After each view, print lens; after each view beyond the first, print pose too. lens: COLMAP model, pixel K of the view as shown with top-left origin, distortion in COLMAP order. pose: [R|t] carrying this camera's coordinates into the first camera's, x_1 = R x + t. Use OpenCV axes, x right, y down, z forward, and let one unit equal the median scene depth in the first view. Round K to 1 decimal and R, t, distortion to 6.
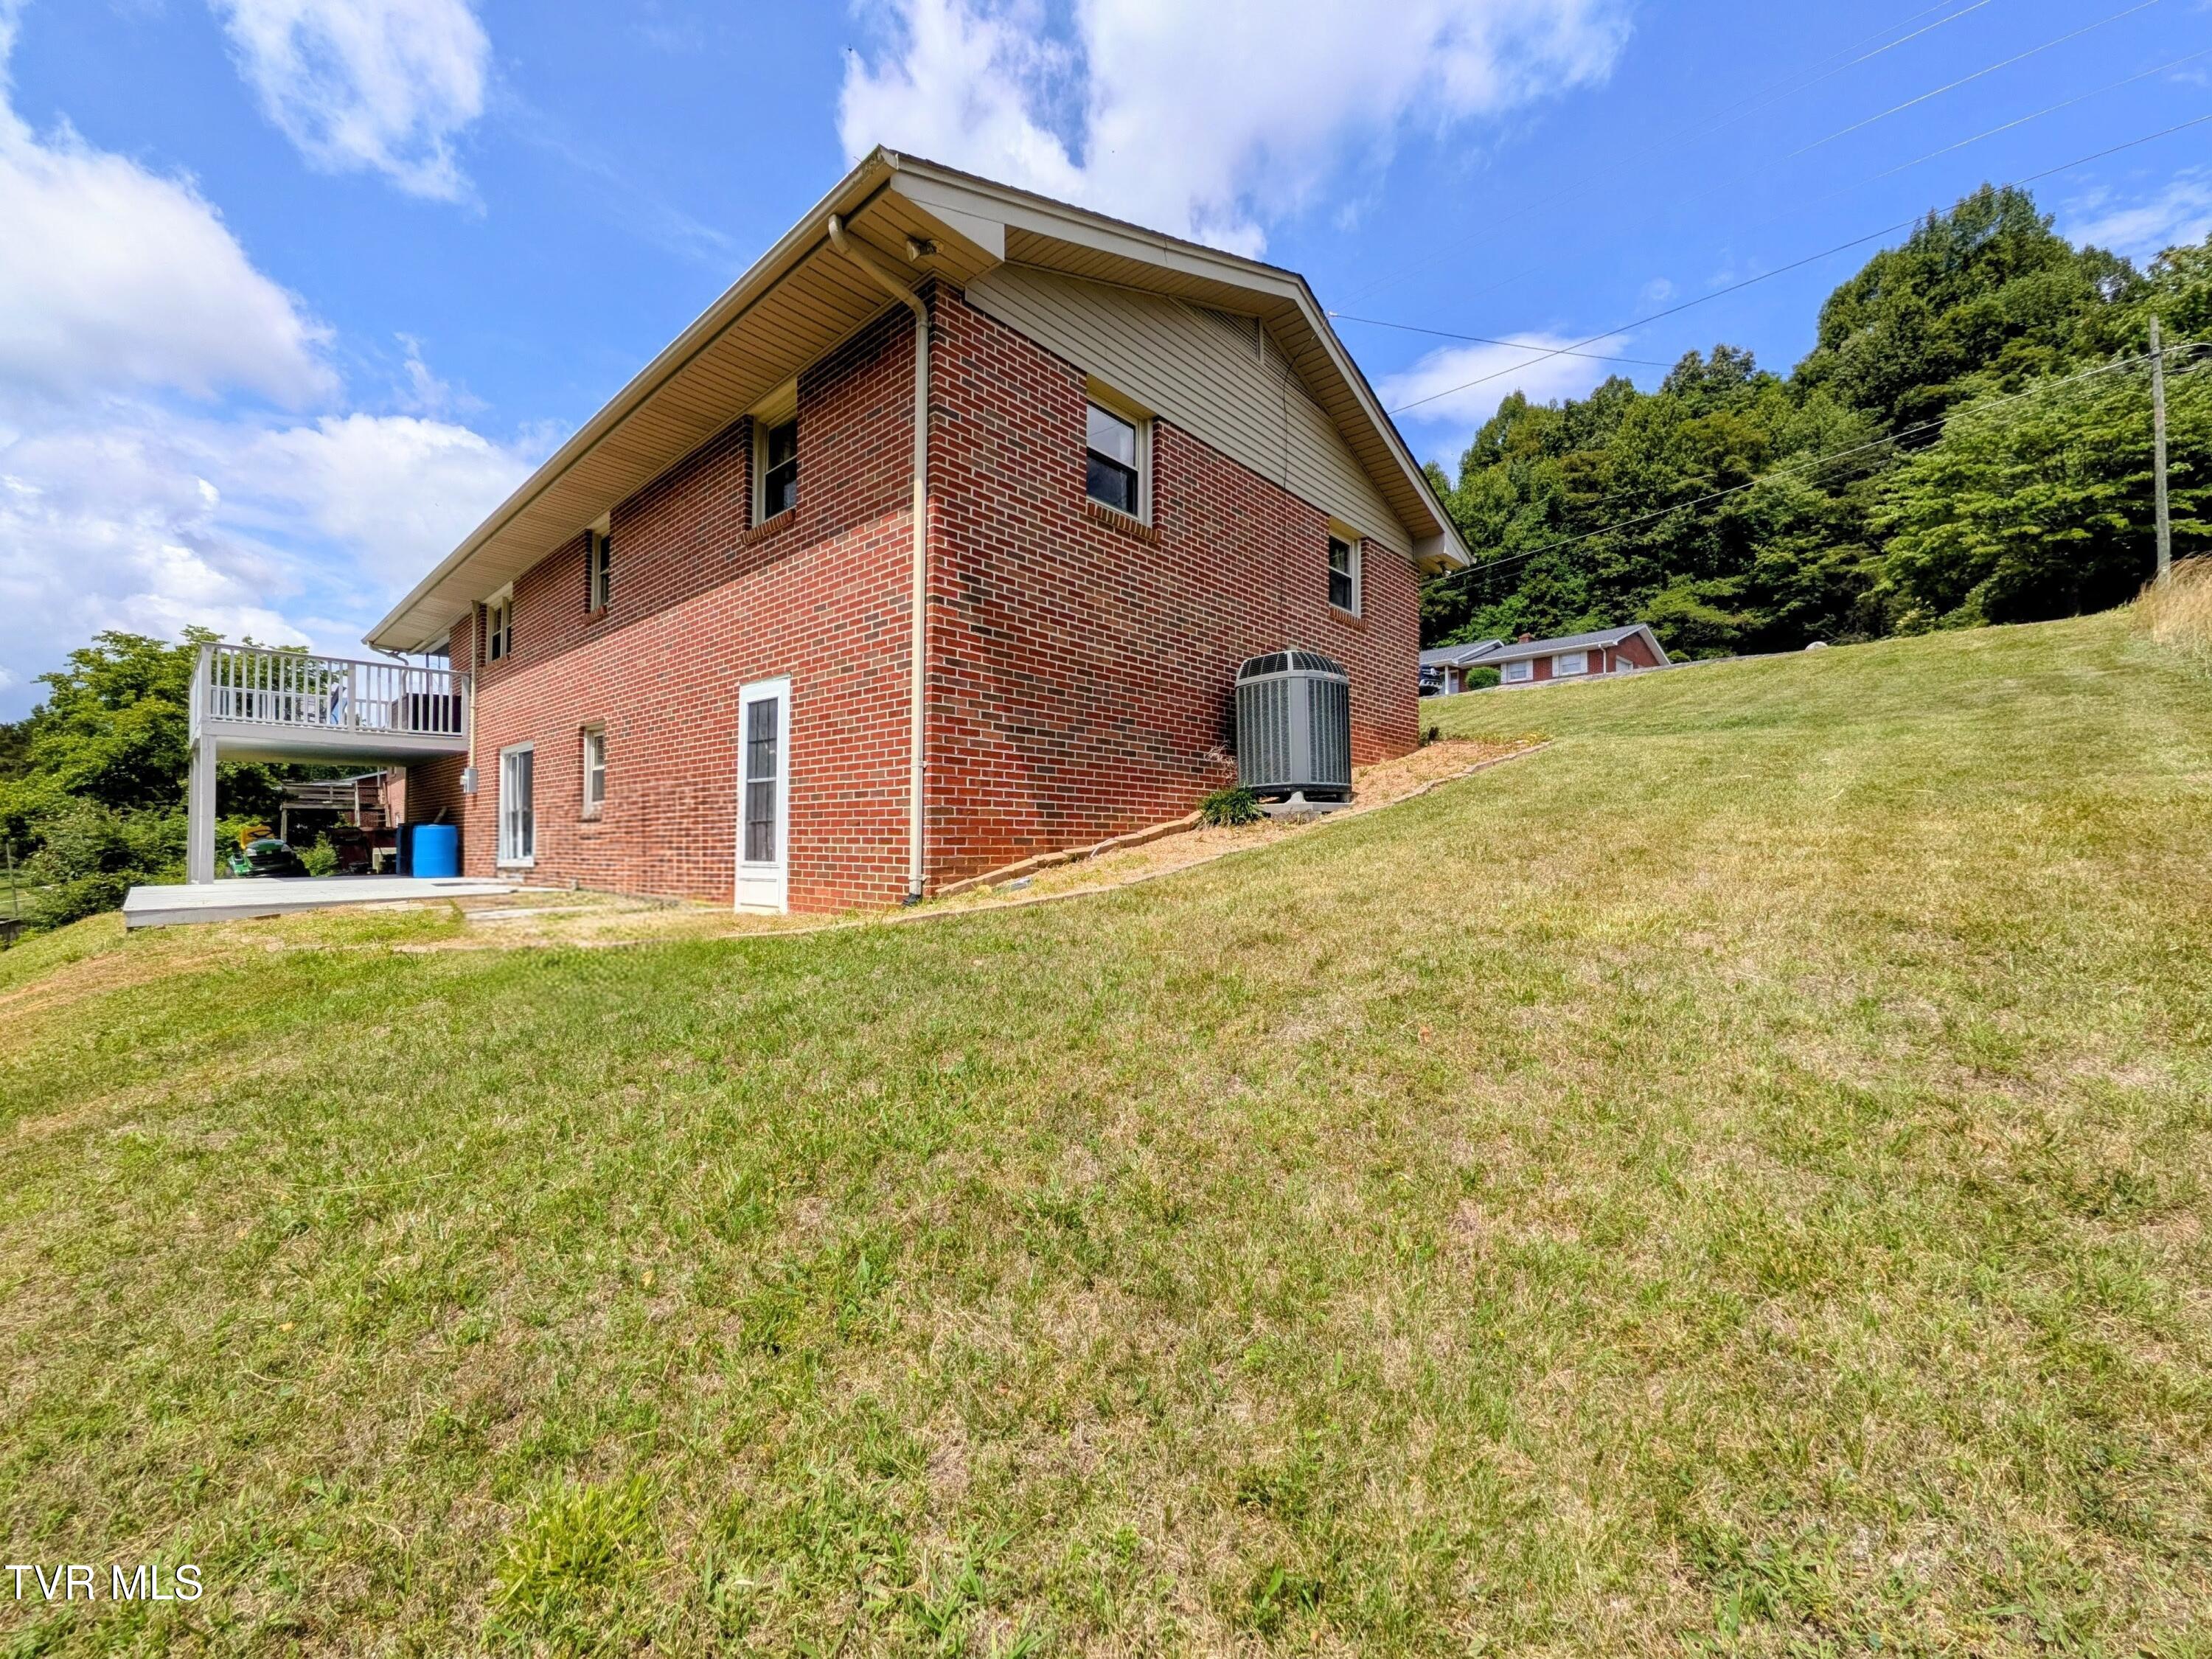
lens RADIAL K [[881.7, 0, 1092.5], [0, 881.7, 806.4], [0, 0, 1]] dist [0.012386, -0.003792]
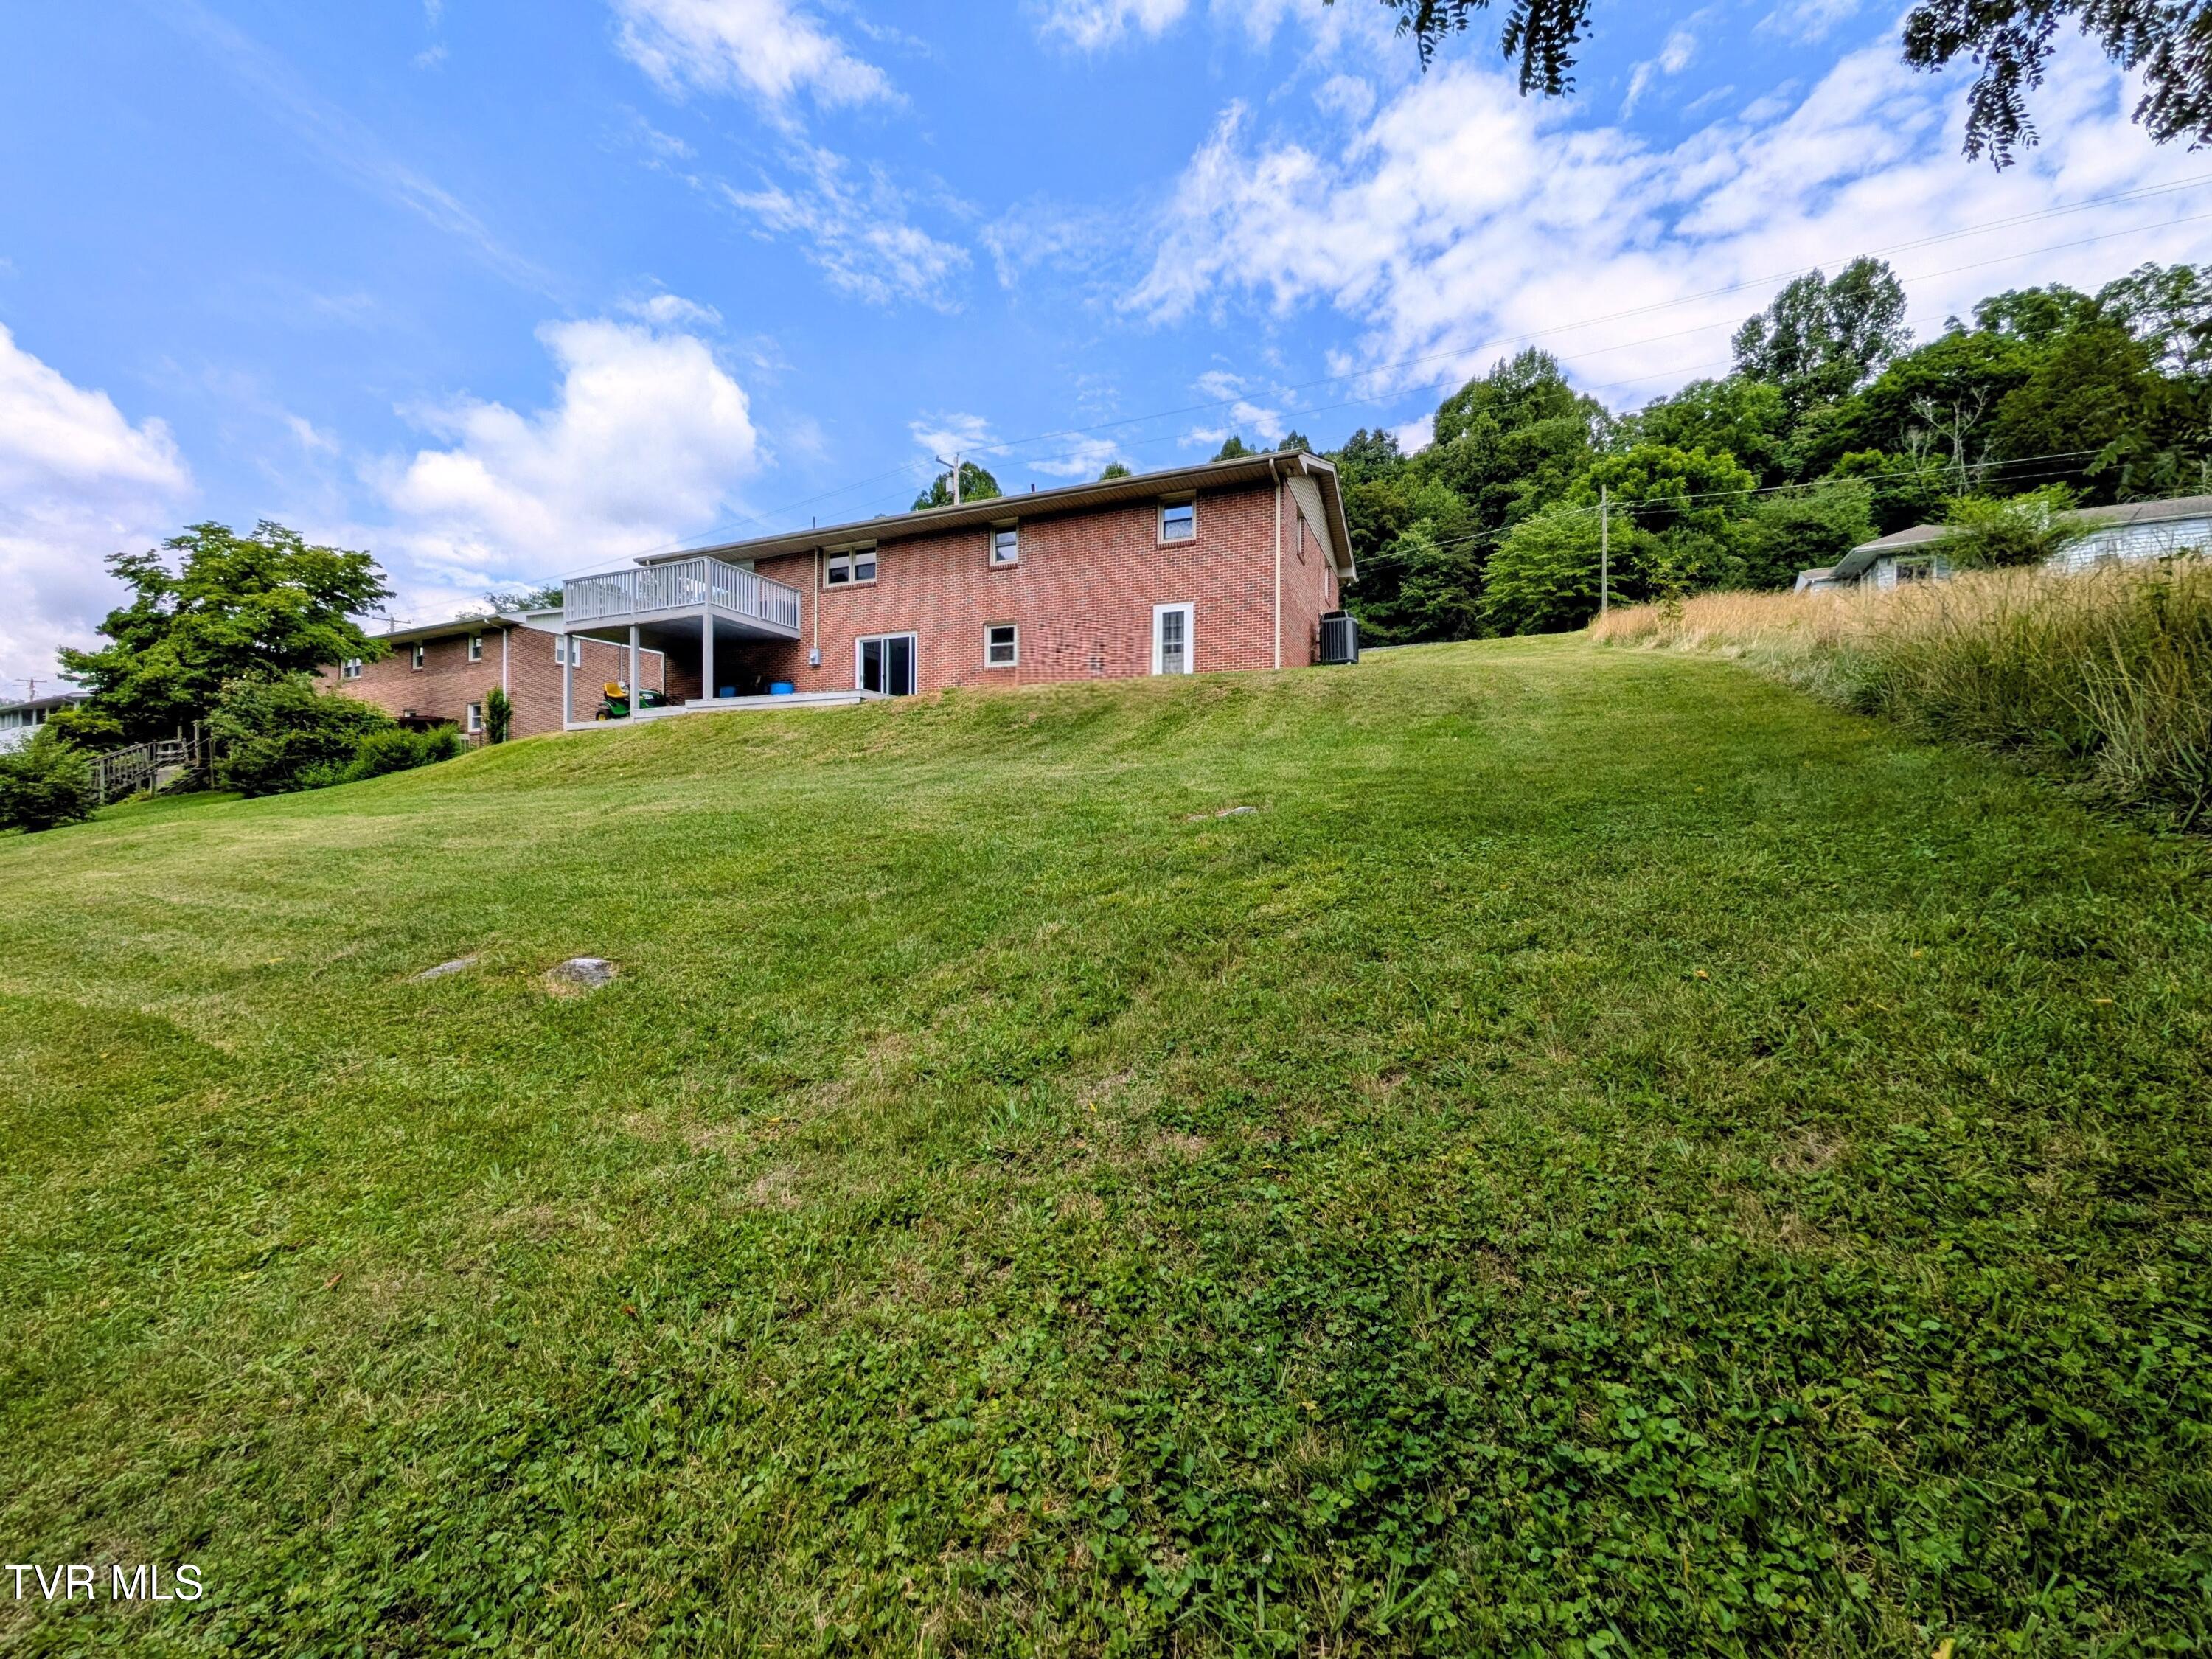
lens RADIAL K [[881.7, 0, 1102.0], [0, 881.7, 827.1], [0, 0, 1]] dist [0.012386, -0.003792]
pose [[0.938429, -0.001384, 0.345470, -0.191073], [-0.011022, 0.999363, 0.033943, 0.054731], [-0.345297, -0.035661, 0.937816, -0.175461]]
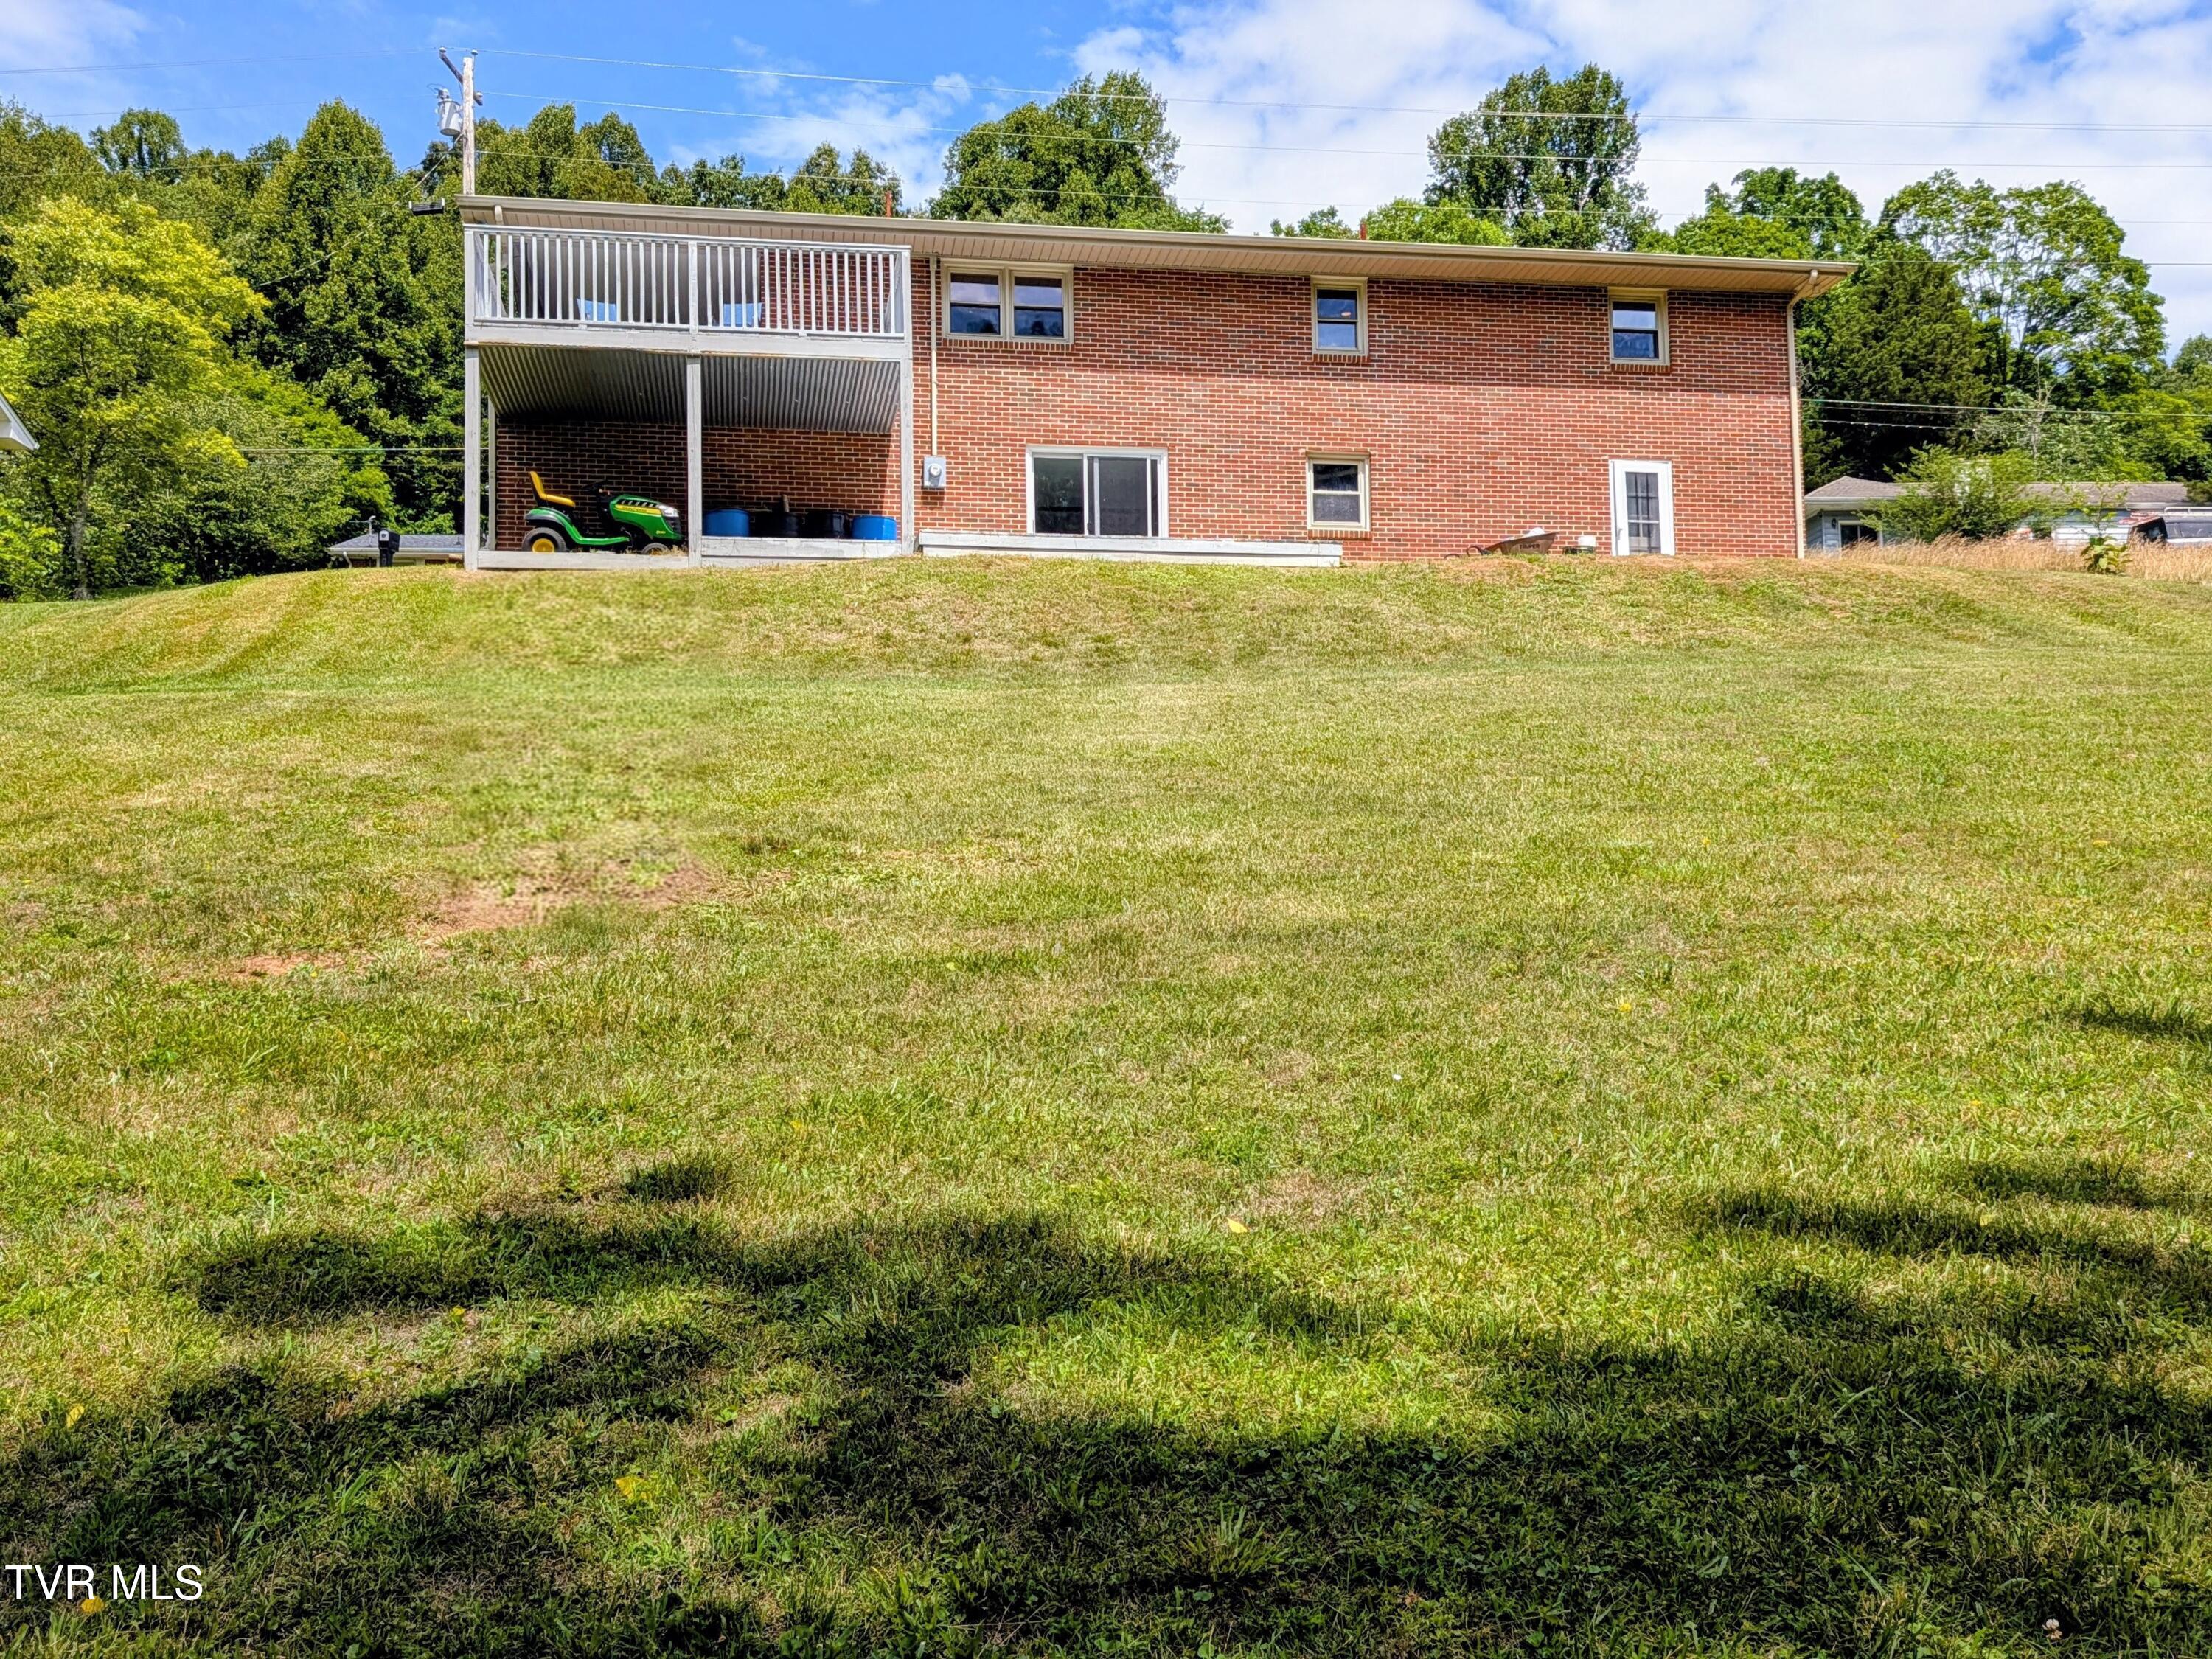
lens RADIAL K [[1994.1, 0, 1101.1], [0, 1994.1, 830.2], [0, 0, 1]] dist [0.047007, -0.045642]
pose [[0.598377, 0.047871, 0.799783, -0.509394], [-0.008635, 0.998541, -0.053307, 0.096869], [-0.801168, 0.024991, 0.597917, -0.049218]]
